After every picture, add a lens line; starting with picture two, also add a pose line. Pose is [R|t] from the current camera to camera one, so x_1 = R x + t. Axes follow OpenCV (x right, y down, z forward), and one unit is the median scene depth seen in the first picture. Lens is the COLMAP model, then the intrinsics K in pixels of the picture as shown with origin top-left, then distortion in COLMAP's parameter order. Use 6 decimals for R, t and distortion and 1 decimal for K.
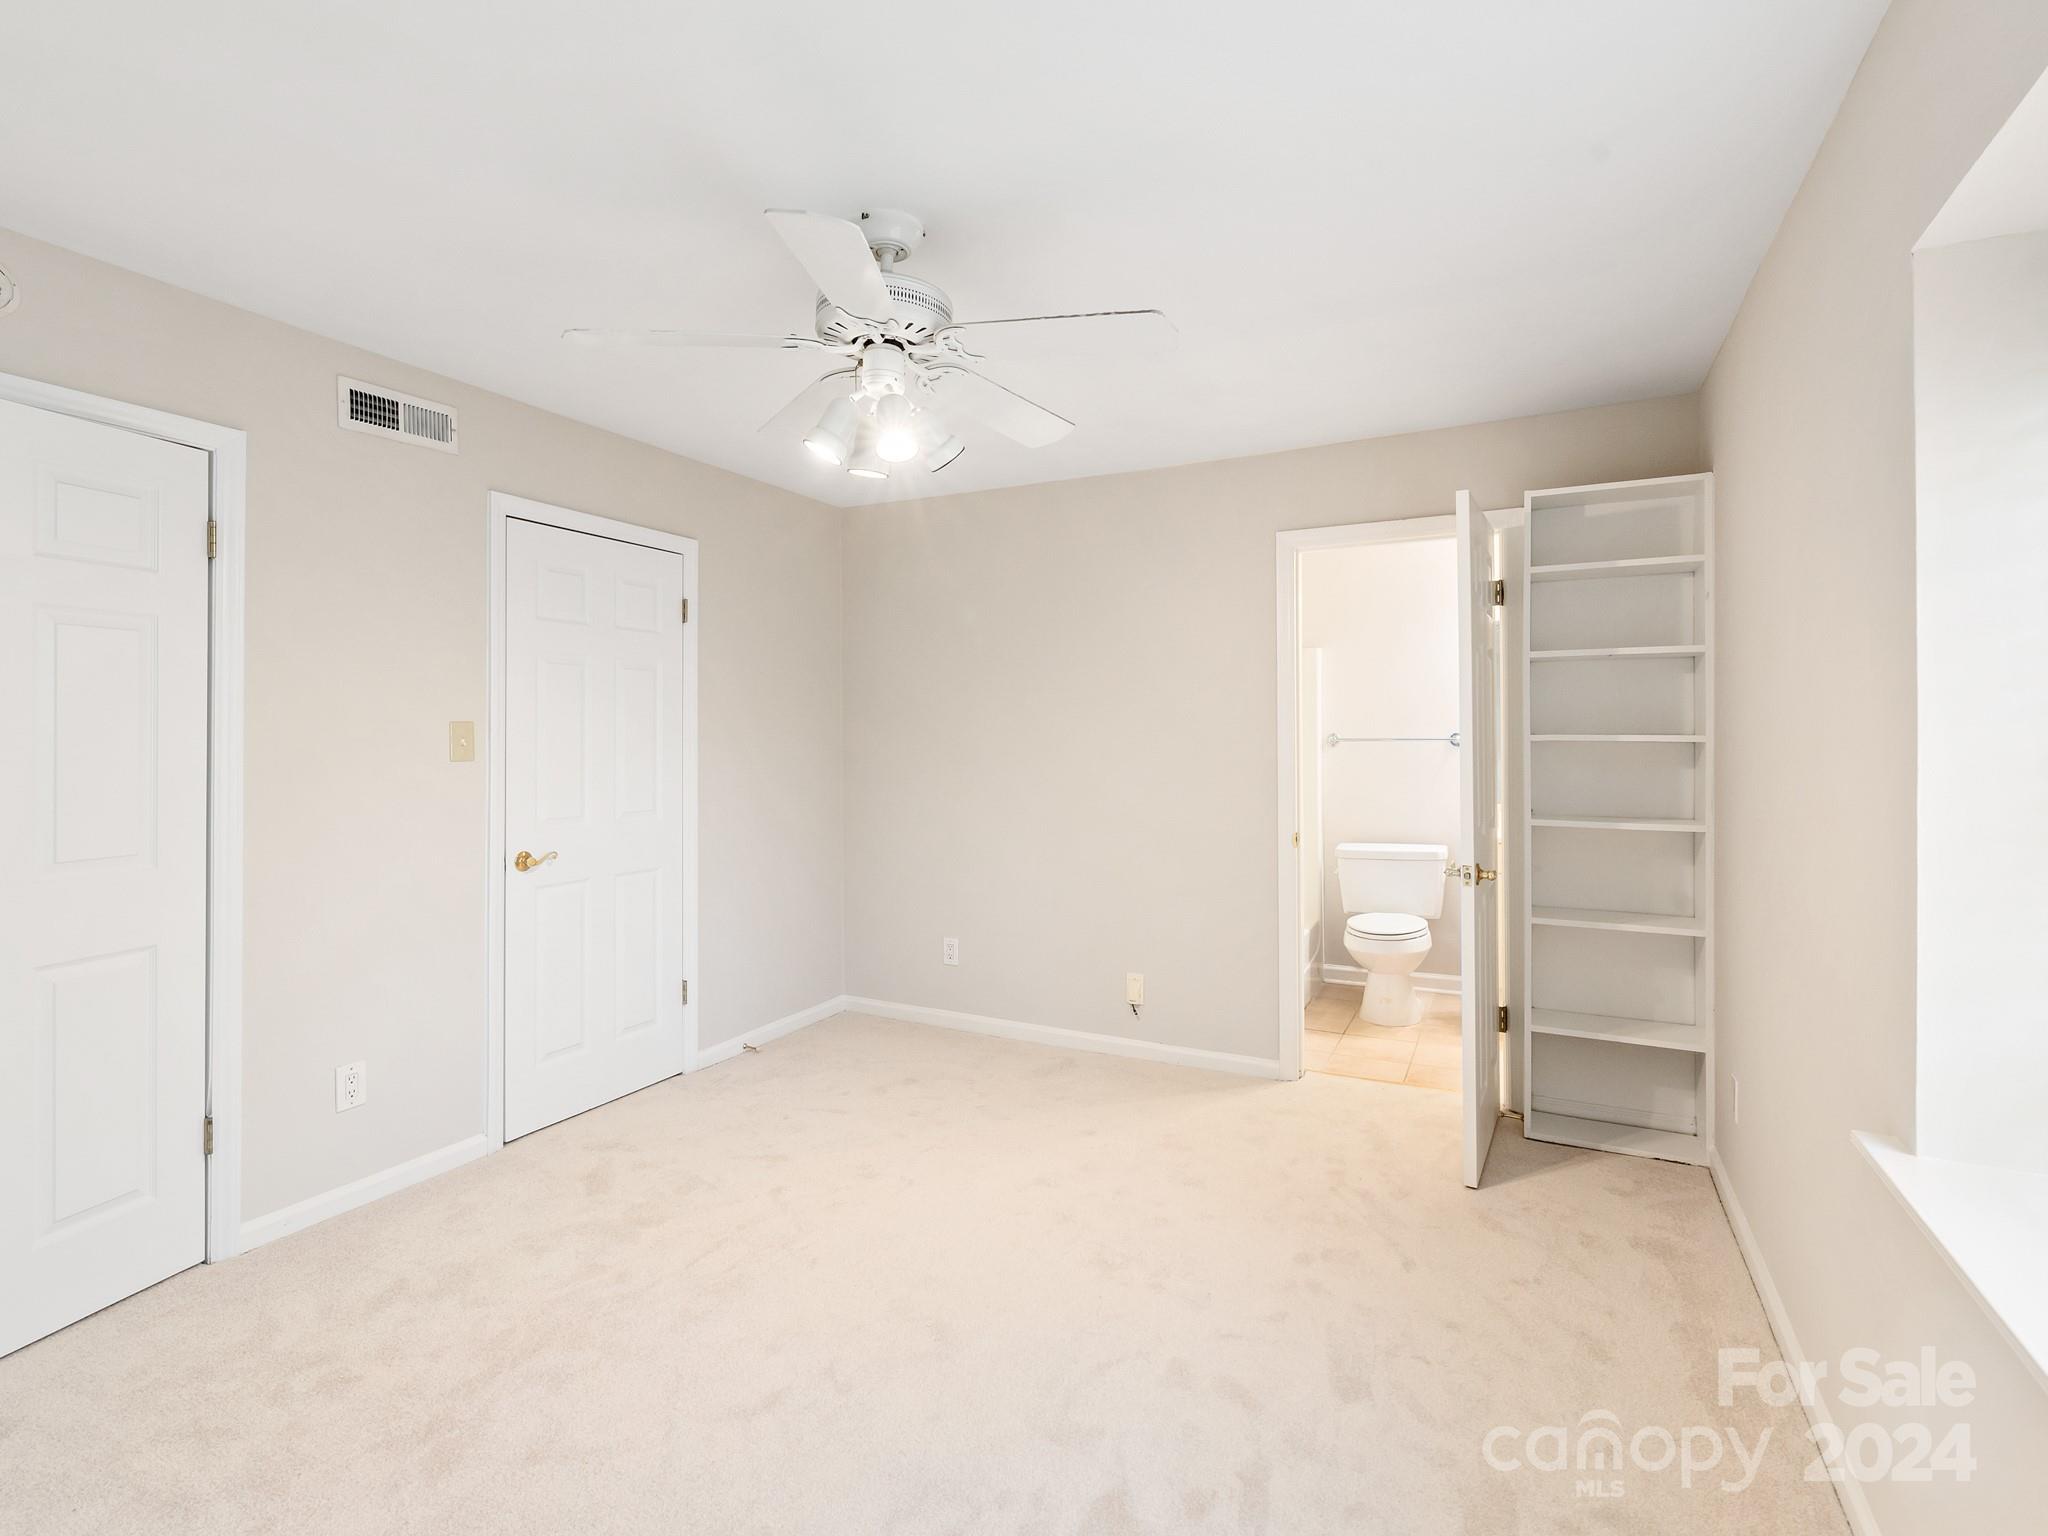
lens RADIAL K [[1004.9, 0, 1020.6], [0, 1004.9, 738.7], [0, 0, 1]] dist [0.002223, -0.001777]
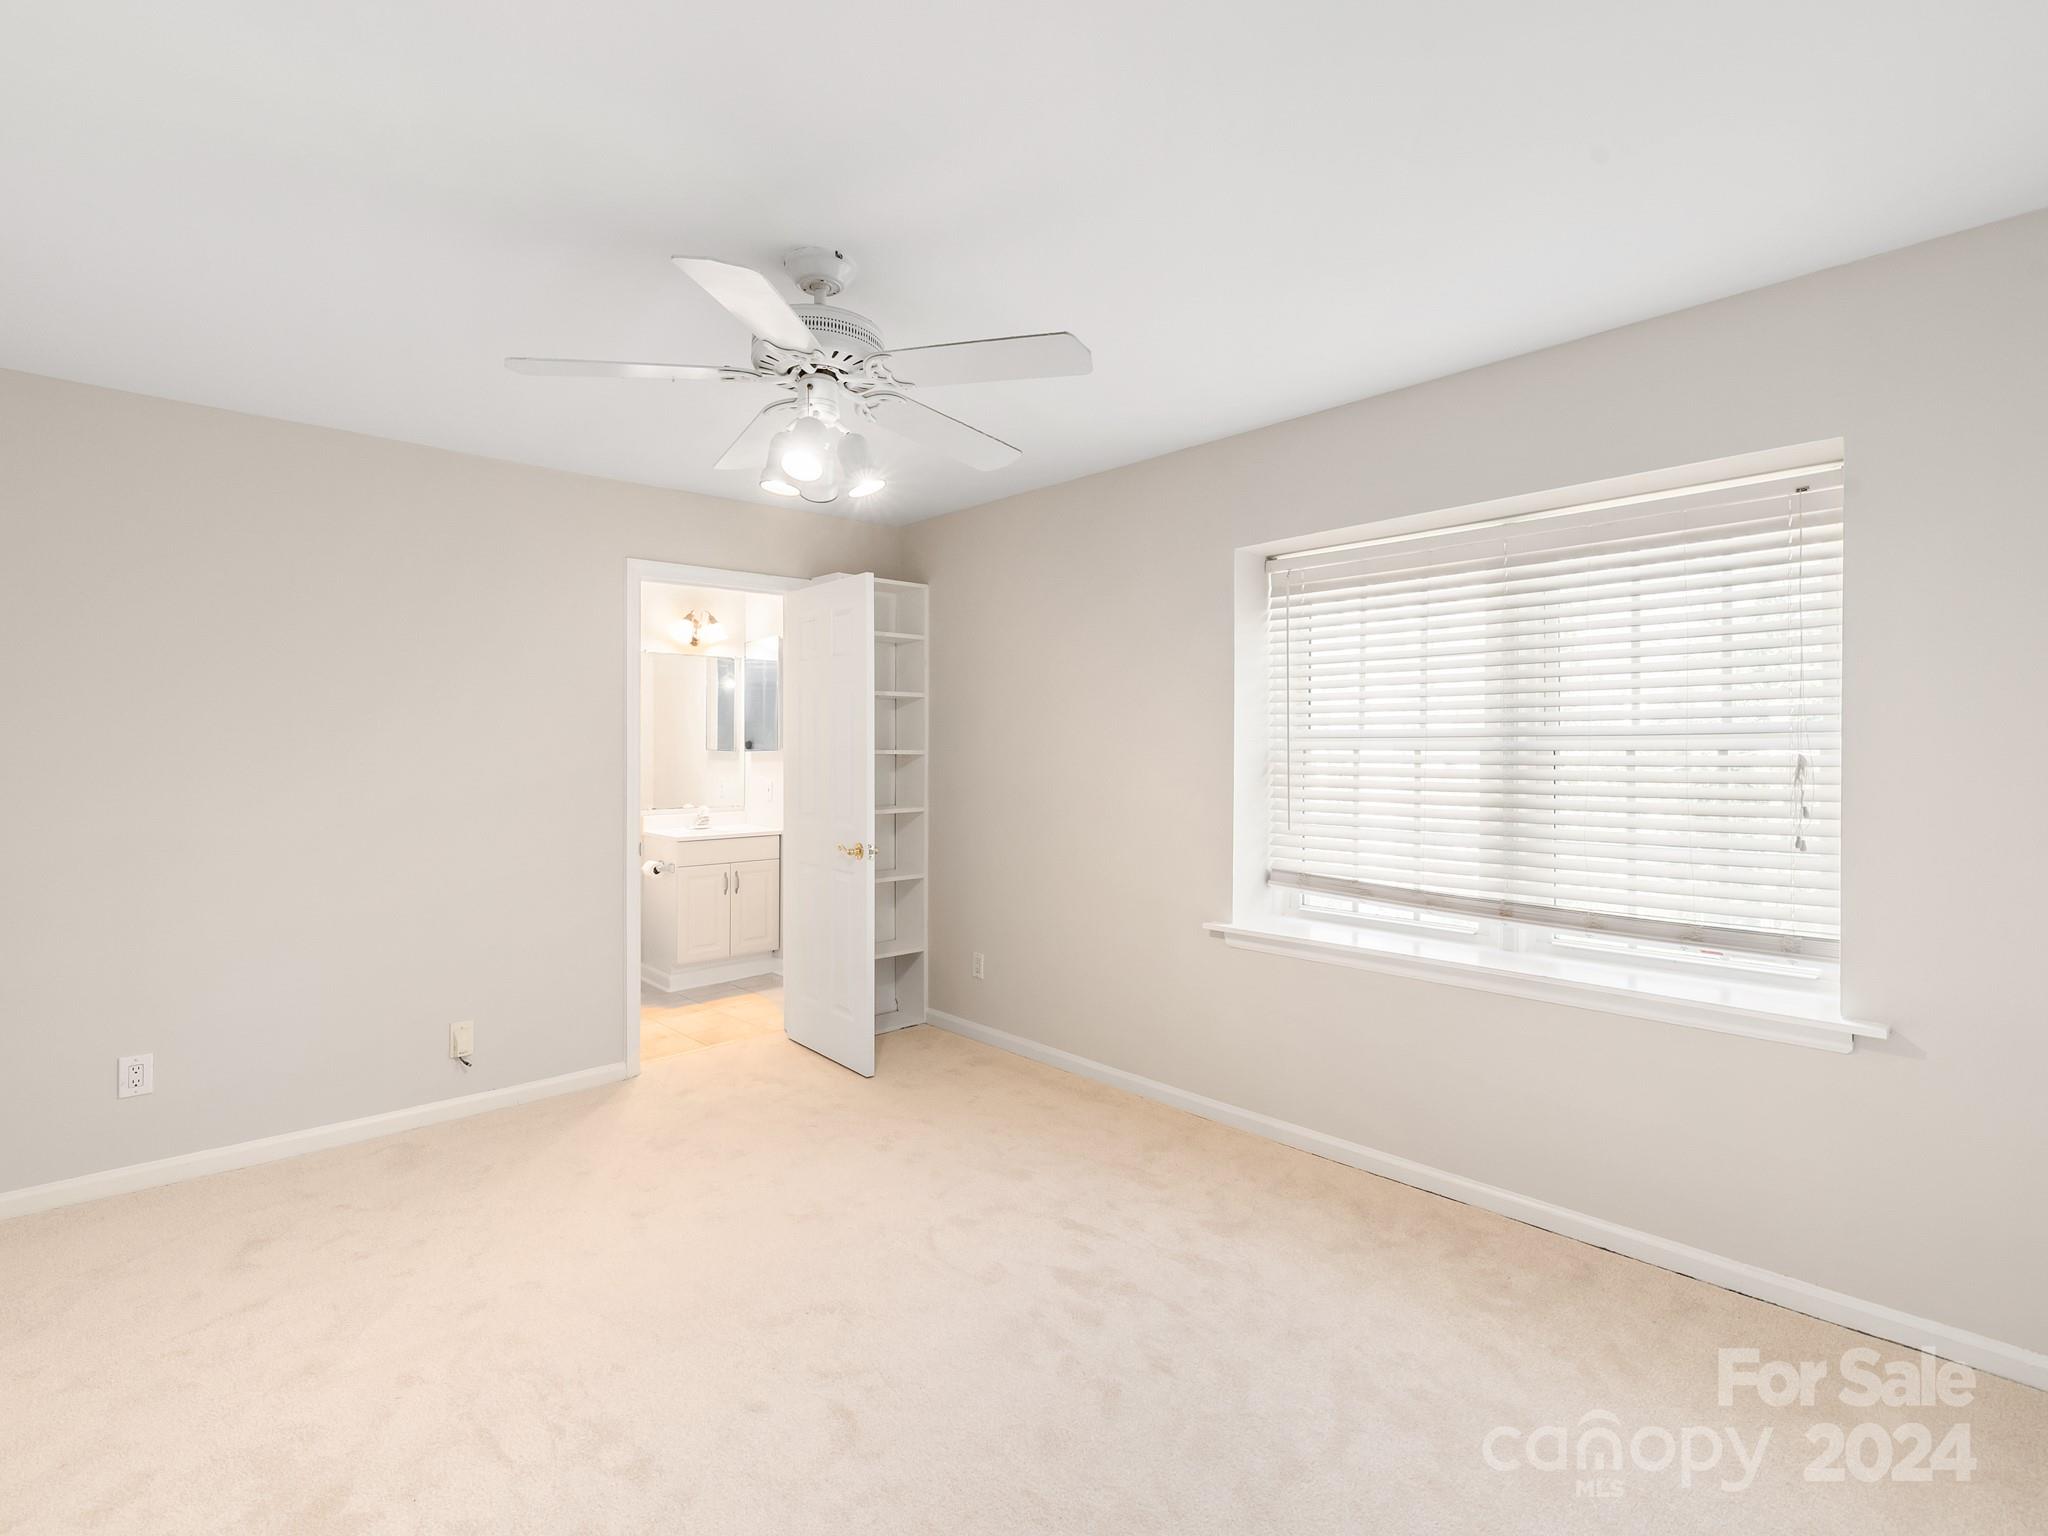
lens RADIAL K [[1004.9, 0, 1020.6], [0, 1004.9, 738.7], [0, 0, 1]] dist [0.002223, -0.001777]
pose [[0.335255, 0.005443, 0.942112, -0.762630], [0.004826, 0.999960, -0.007494, -0.009951], [-0.942115, 0.007059, 0.335215, 0.319997]]
